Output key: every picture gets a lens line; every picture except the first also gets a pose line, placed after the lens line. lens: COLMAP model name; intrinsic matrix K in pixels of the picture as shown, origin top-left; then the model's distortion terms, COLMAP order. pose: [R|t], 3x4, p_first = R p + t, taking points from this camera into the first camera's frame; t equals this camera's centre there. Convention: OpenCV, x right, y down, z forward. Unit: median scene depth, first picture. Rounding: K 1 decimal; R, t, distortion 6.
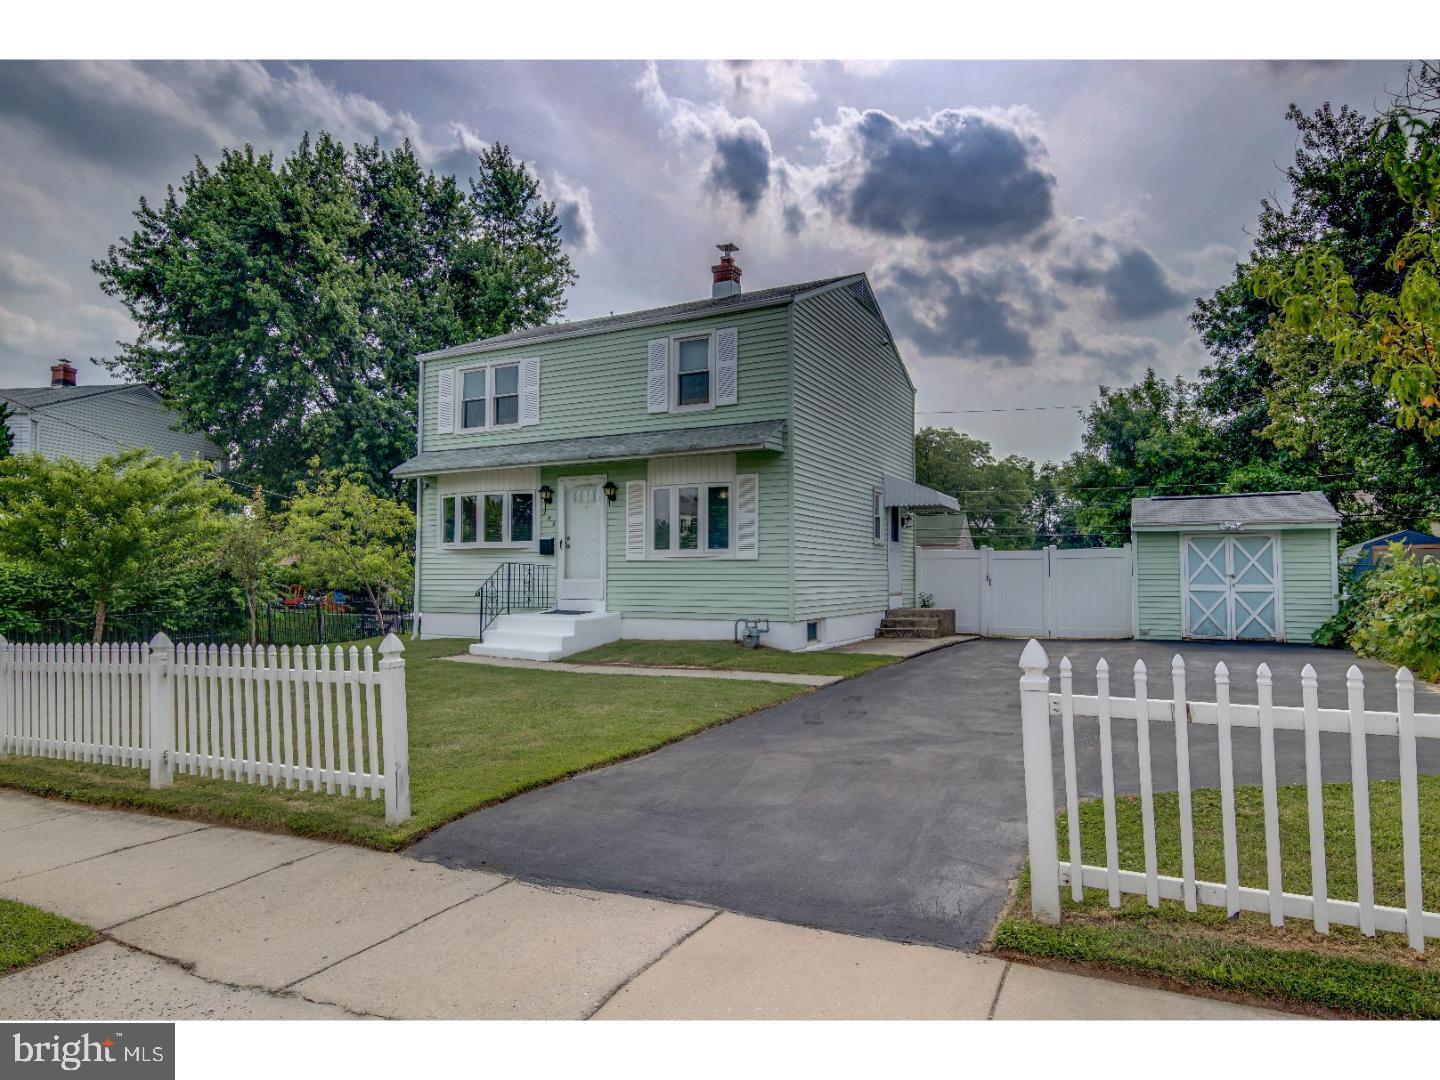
lens RADIAL K [[841.3, 0, 720.0], [0, 841.3, 540.0], [0, 0, 1]] dist [0.000410, 0.000641]
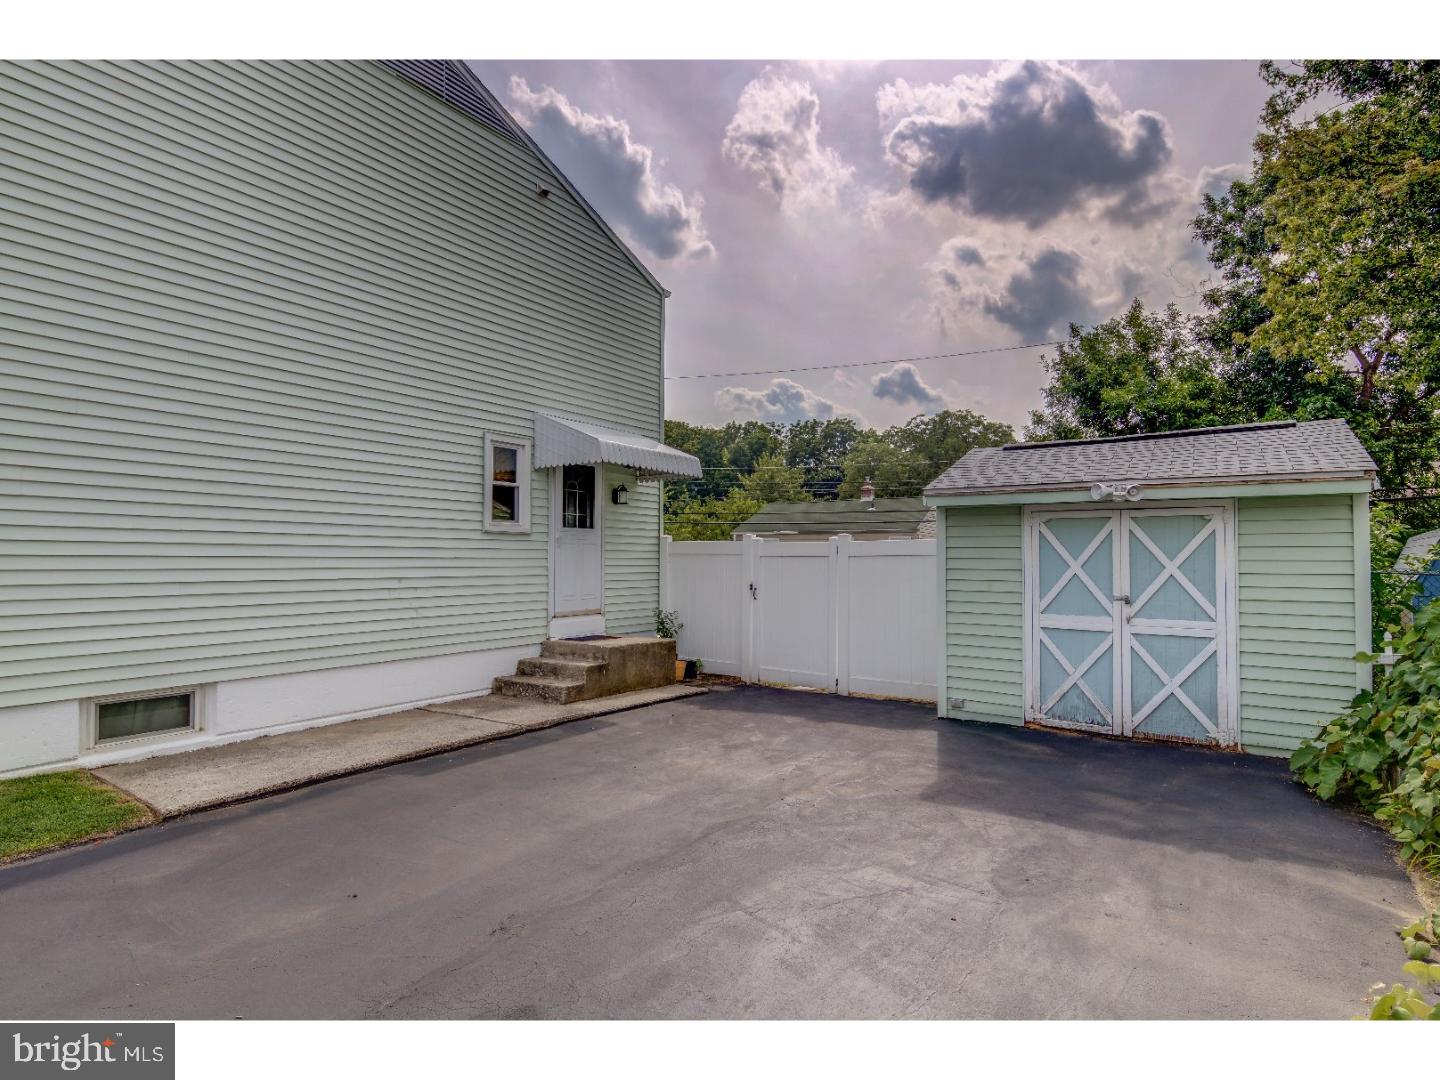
lens RADIAL K [[734.1, 0, 722.8], [0, 734.1, 545.8], [0, 0, 1]] dist [0.015708, -0.012058]
pose [[0.992670, 0.001520, -0.120847, 0.244464], [0.001604, 0.999667, 0.025746, 0.001278], [0.120846, -0.025751, 0.992337, 0.318738]]
